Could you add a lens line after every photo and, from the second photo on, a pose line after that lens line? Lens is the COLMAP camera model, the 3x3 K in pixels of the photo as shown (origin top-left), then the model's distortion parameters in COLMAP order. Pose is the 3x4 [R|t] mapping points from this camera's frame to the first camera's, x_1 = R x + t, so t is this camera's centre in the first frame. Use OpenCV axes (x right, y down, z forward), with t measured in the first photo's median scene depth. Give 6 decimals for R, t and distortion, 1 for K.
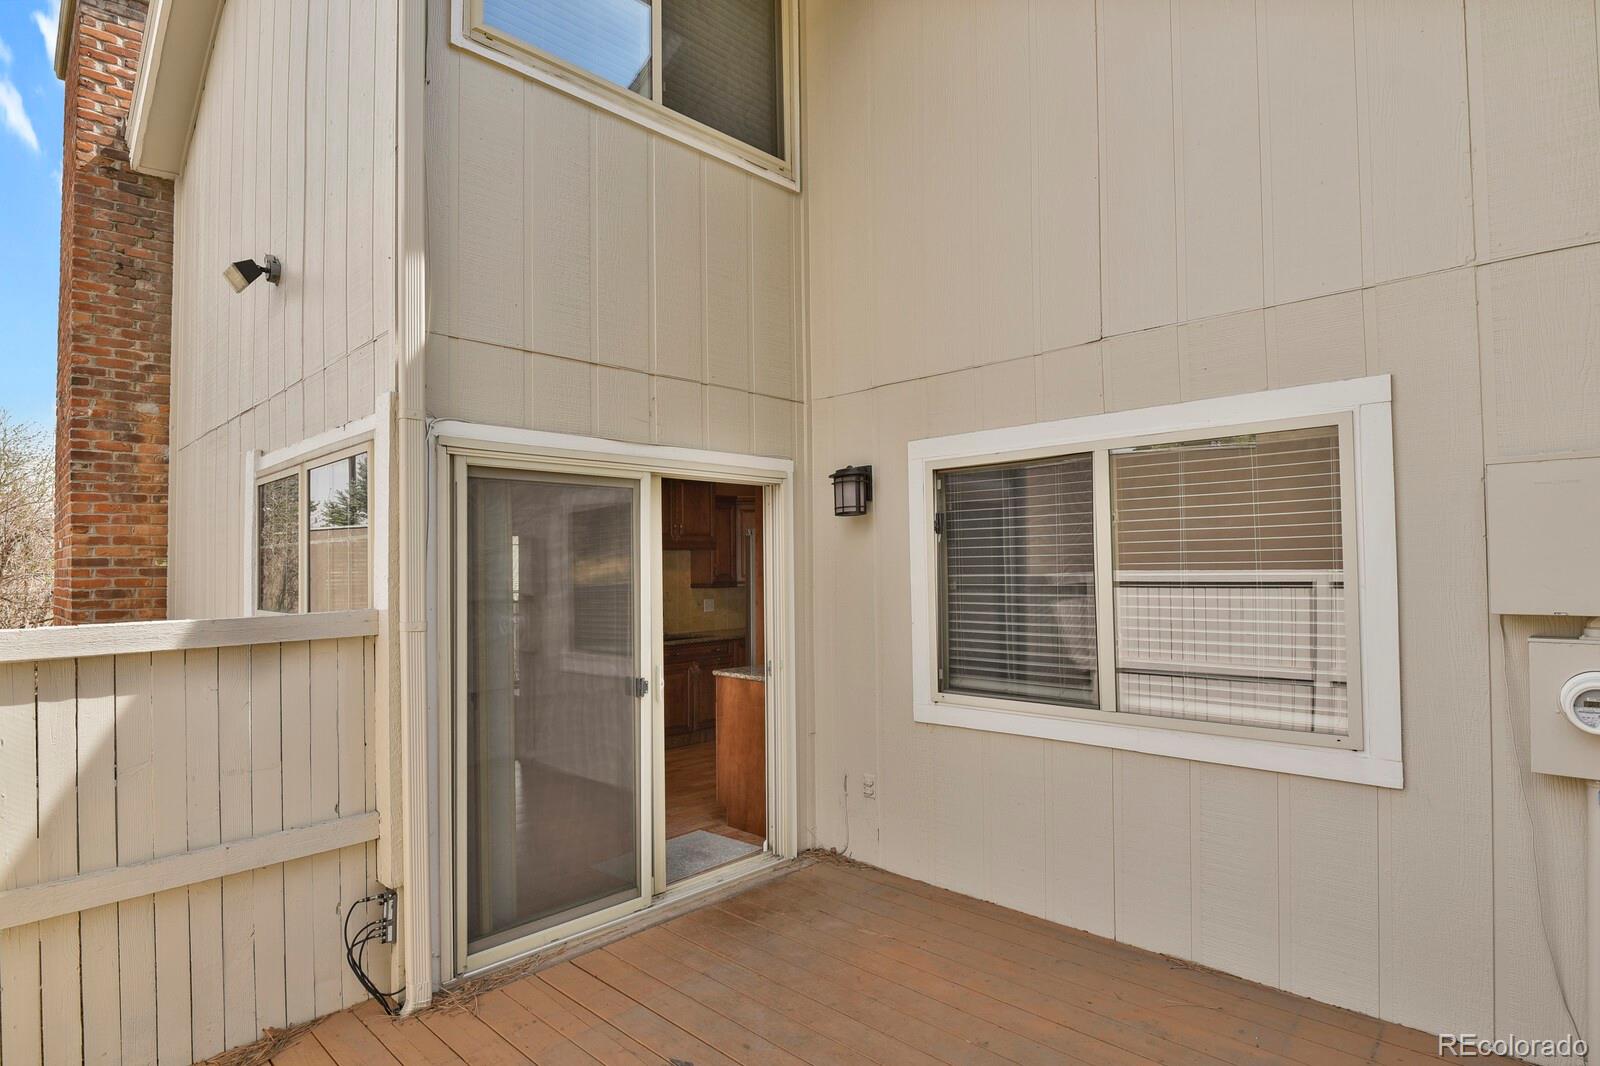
lens RADIAL K [[842.8, 0, 801.1], [0, 842.8, 544.3], [0, 0, 1]] dist [0.000349, -0.000139]
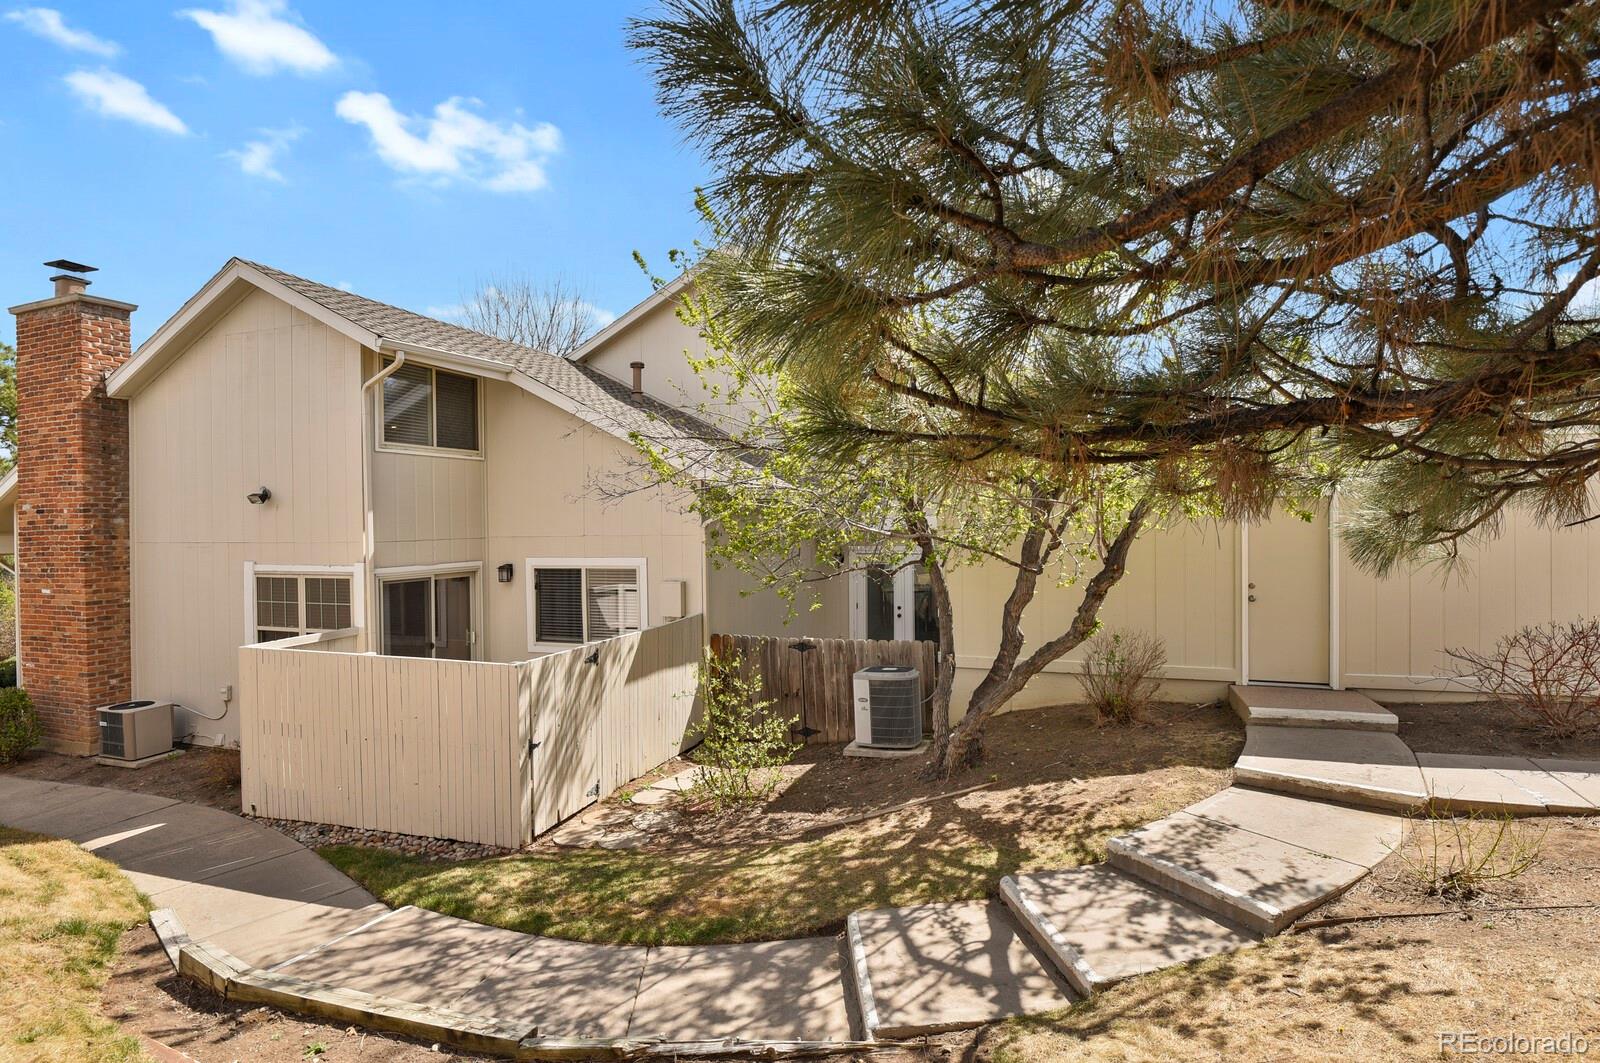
lens RADIAL K [[803.3, 0, 801.6], [0, 803.3, 532.4], [0, 0, 1]] dist [-0.019829, -0.000357]
pose [[0.909839, -0.005813, 0.414921, -0.108052], [-0.007301, 0.999523, 0.030015, -0.207680], [-0.414898, -0.030338, 0.909362, -1.337761]]
